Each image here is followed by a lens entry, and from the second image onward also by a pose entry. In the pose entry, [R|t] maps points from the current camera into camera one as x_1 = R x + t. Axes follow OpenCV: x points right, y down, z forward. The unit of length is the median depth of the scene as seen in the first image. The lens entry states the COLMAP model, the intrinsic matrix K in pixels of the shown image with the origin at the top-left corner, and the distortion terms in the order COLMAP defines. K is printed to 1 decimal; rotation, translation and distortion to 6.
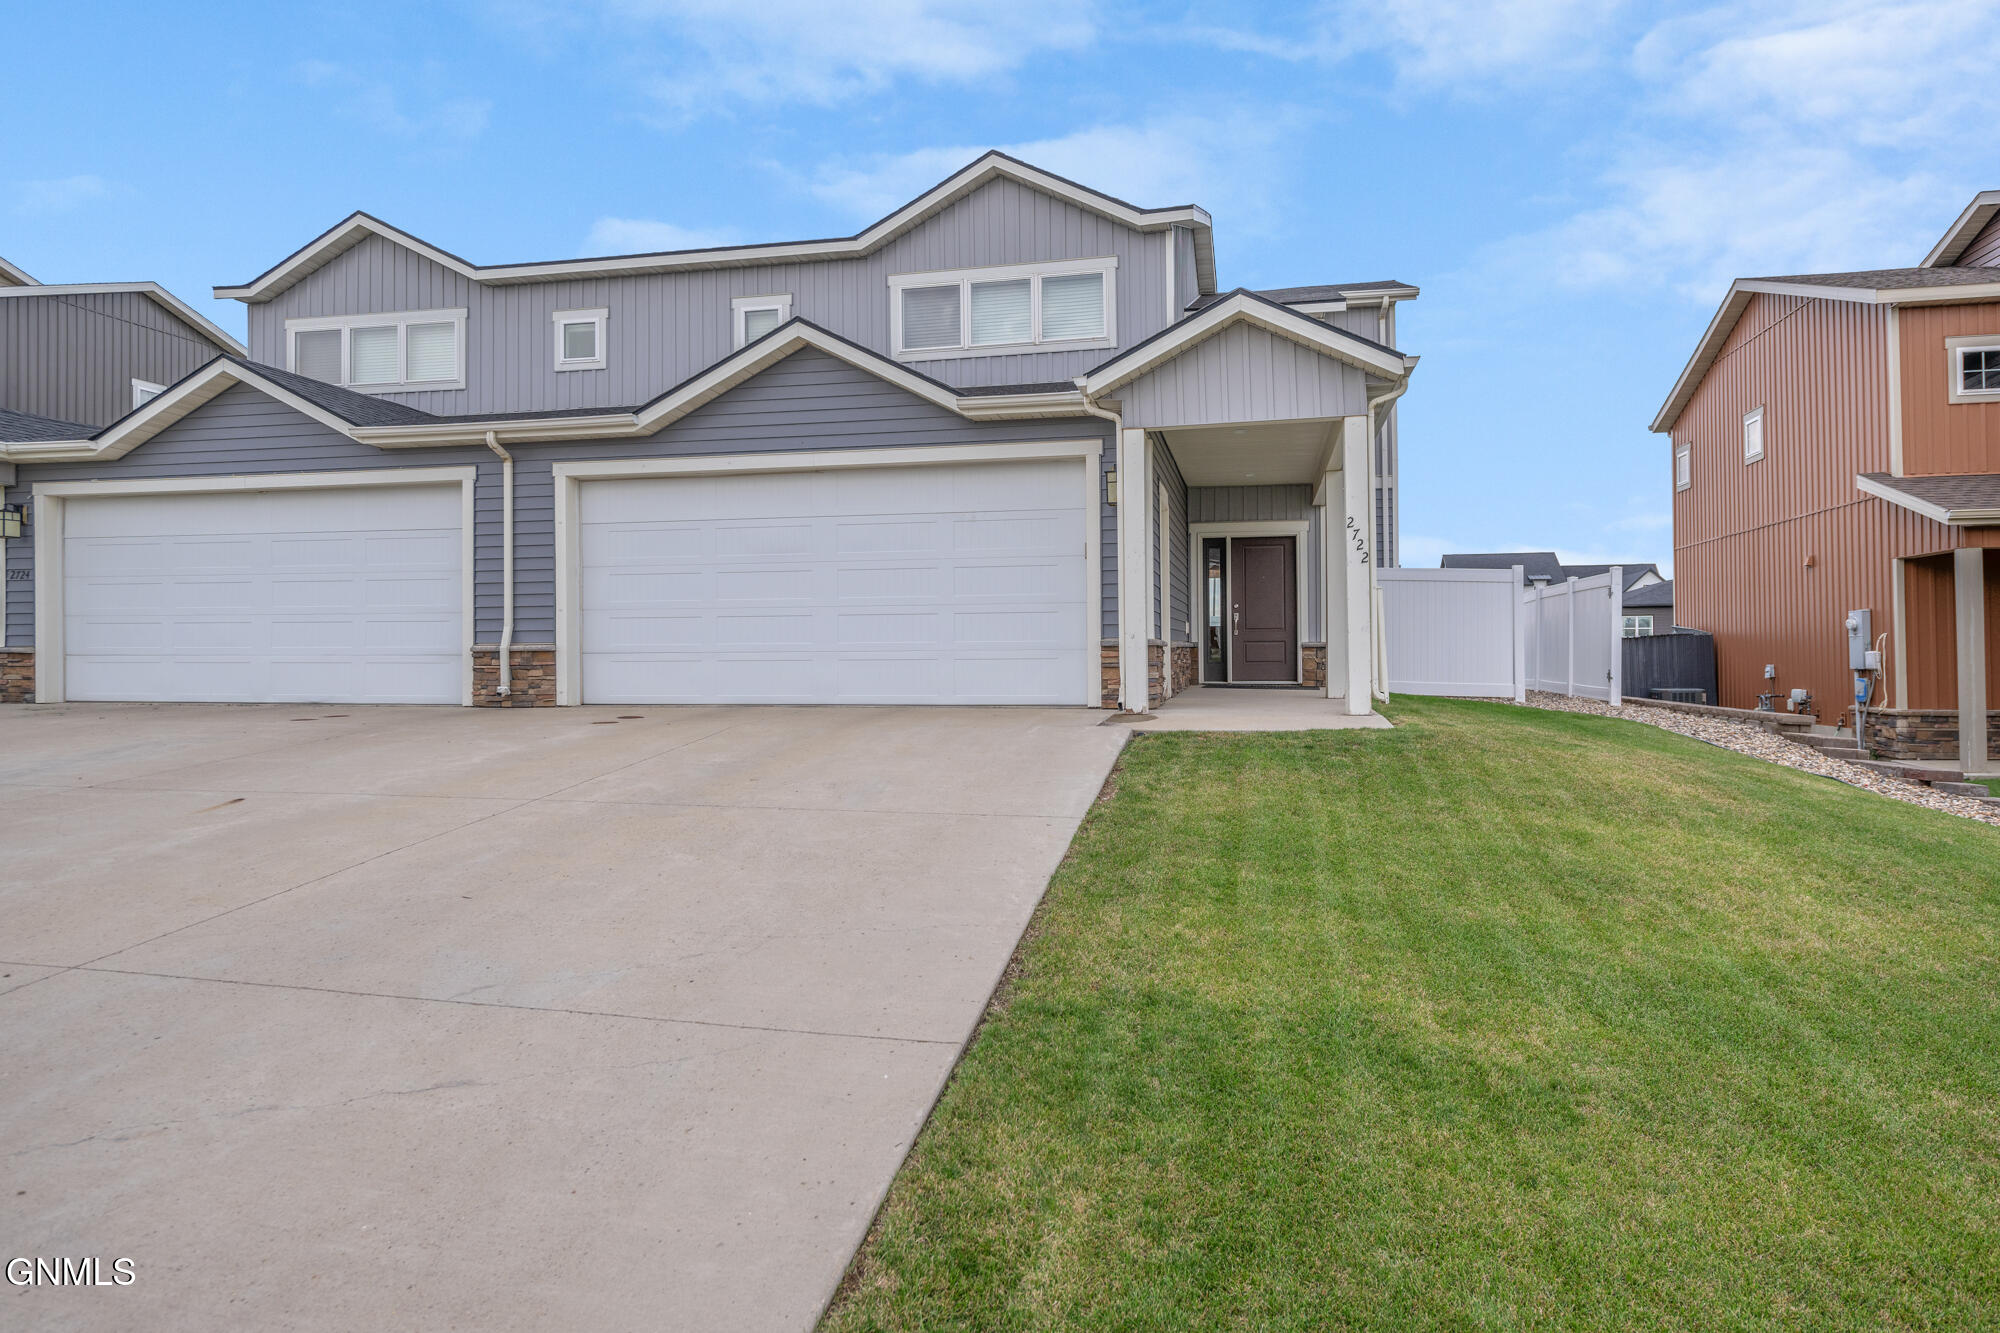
lens RADIAL K [[1248.1, 0, 1000.0], [0, 1248.1, 666.5], [0, 0, 1]] dist [0.001007, -0.000039]
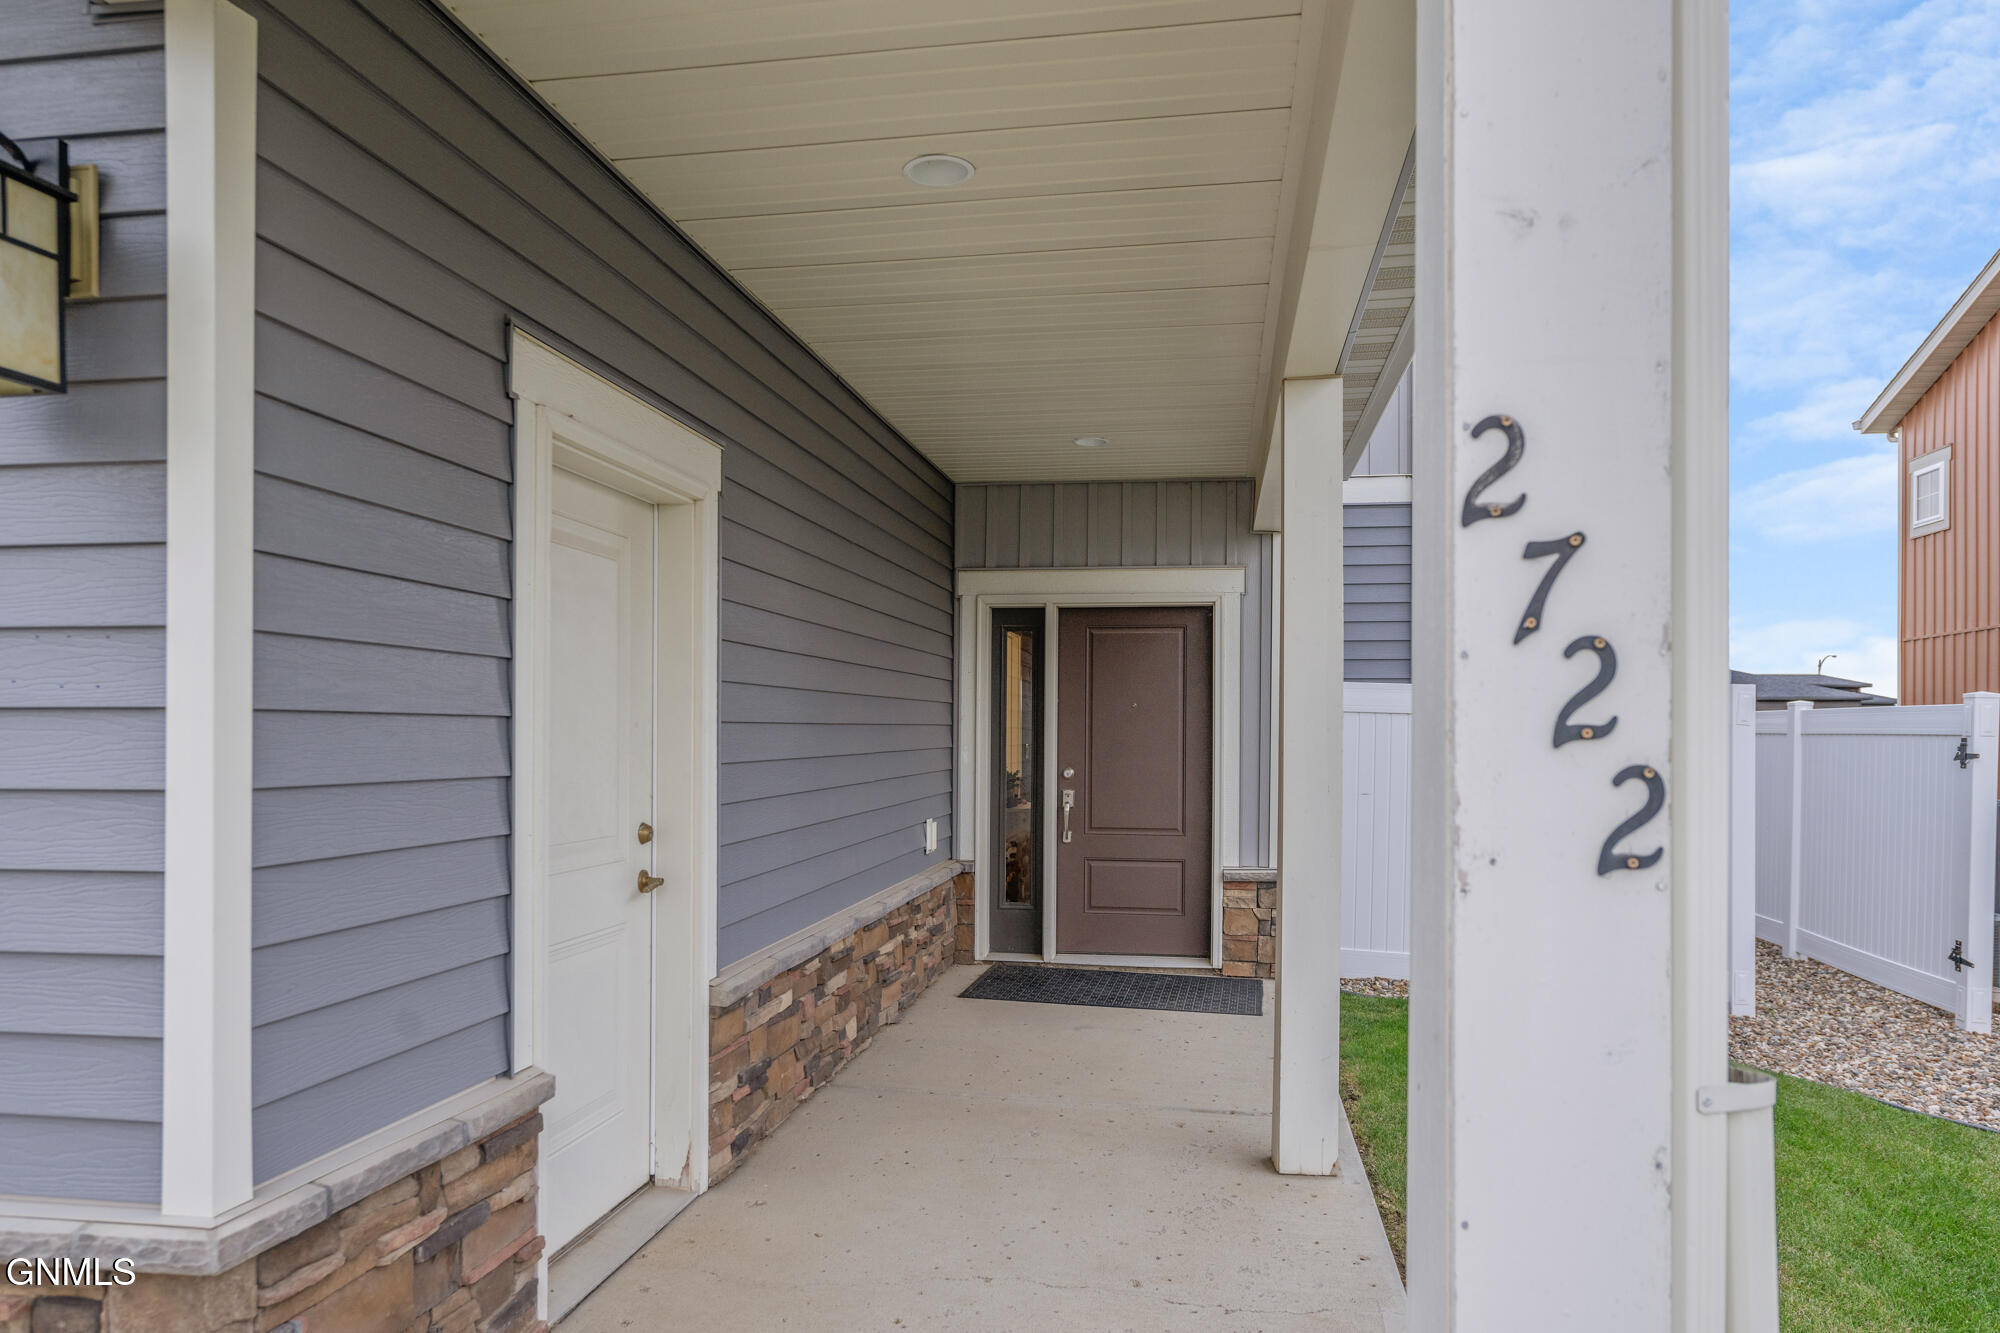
lens RADIAL K [[1333.9, 0, 1000.9], [0, 1333.9, 756.7], [0, 0, 1]] dist [-0.001520, 0.000359]
pose [[0.999049, 0.010745, 0.042248, 0.148547], [-0.011194, 0.999883, 0.010416, -0.058193], [-0.042131, -0.010879, 0.999053, 0.560429]]
